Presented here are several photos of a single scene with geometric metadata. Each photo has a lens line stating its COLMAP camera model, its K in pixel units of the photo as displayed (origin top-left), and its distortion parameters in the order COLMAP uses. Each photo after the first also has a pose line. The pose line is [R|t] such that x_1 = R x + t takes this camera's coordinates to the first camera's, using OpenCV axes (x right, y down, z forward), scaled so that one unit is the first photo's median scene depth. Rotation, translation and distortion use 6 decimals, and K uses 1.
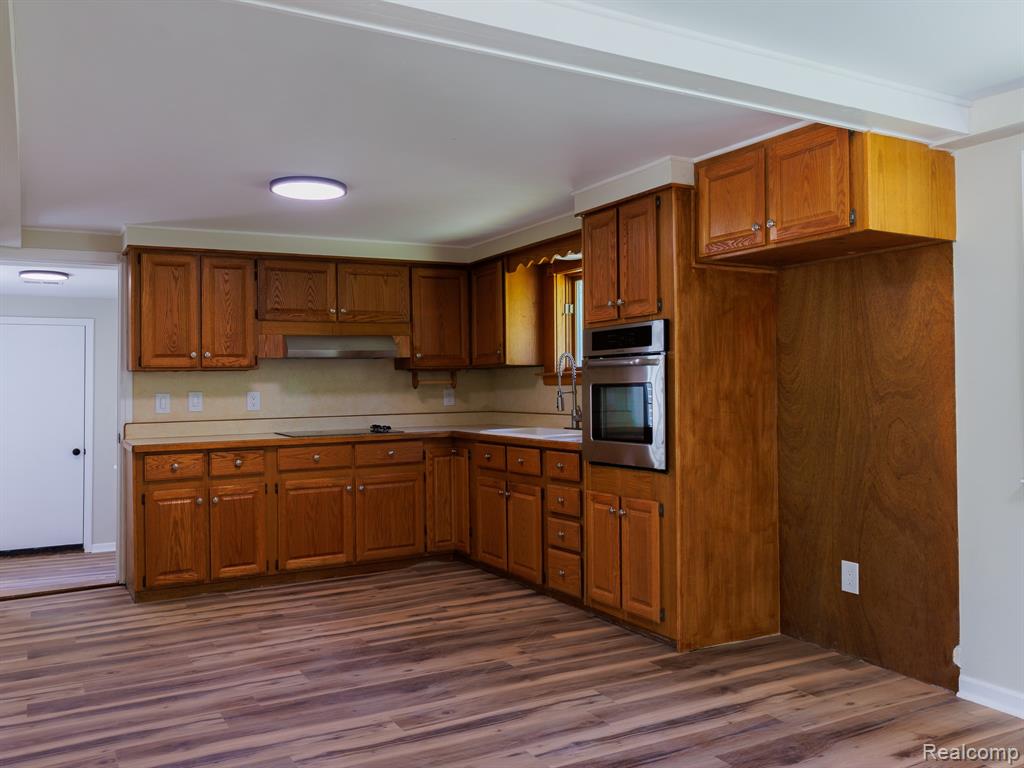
lens RADIAL K [[833.9, 0, 497.6], [0, 833.9, 378.3], [0, 0, 1]] dist [0.005862, -0.006968]
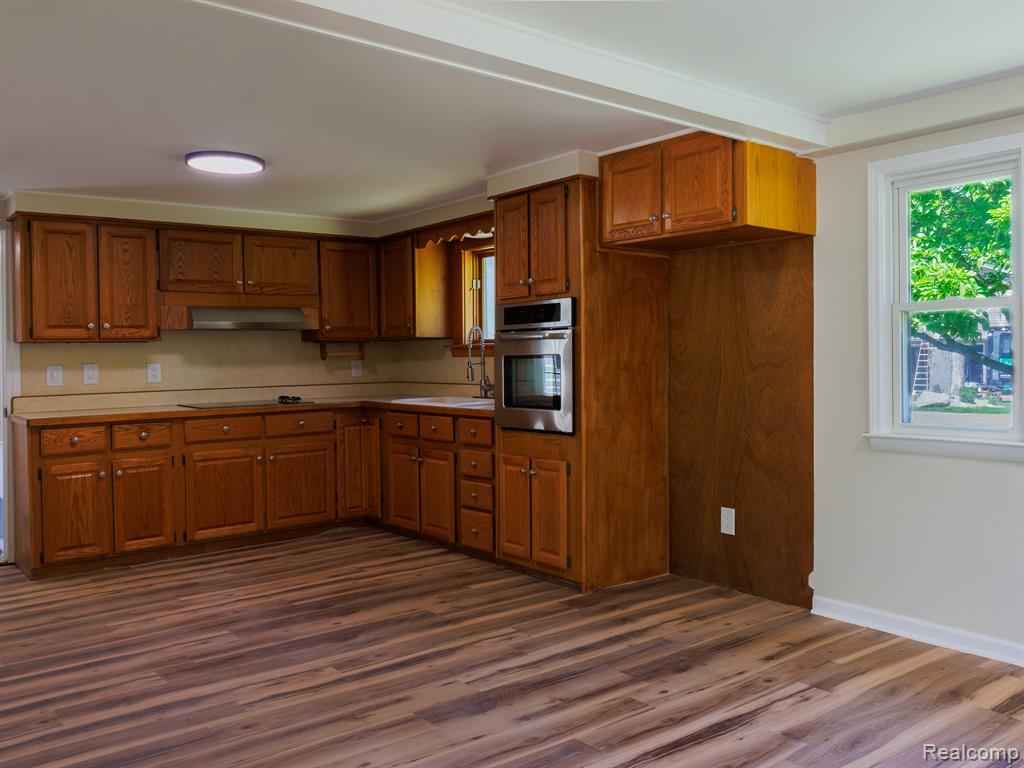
lens RADIAL K [[902.8, 0, 506.1], [0, 902.8, 386.6], [0, 0, 1]] dist [-0.001720, -0.000503]
pose [[0.985978, -0.006787, 0.166737, -0.081906], [-0.000423, 0.999068, 0.043168, -0.003852], [-0.166874, -0.042634, 0.985056, -0.162427]]
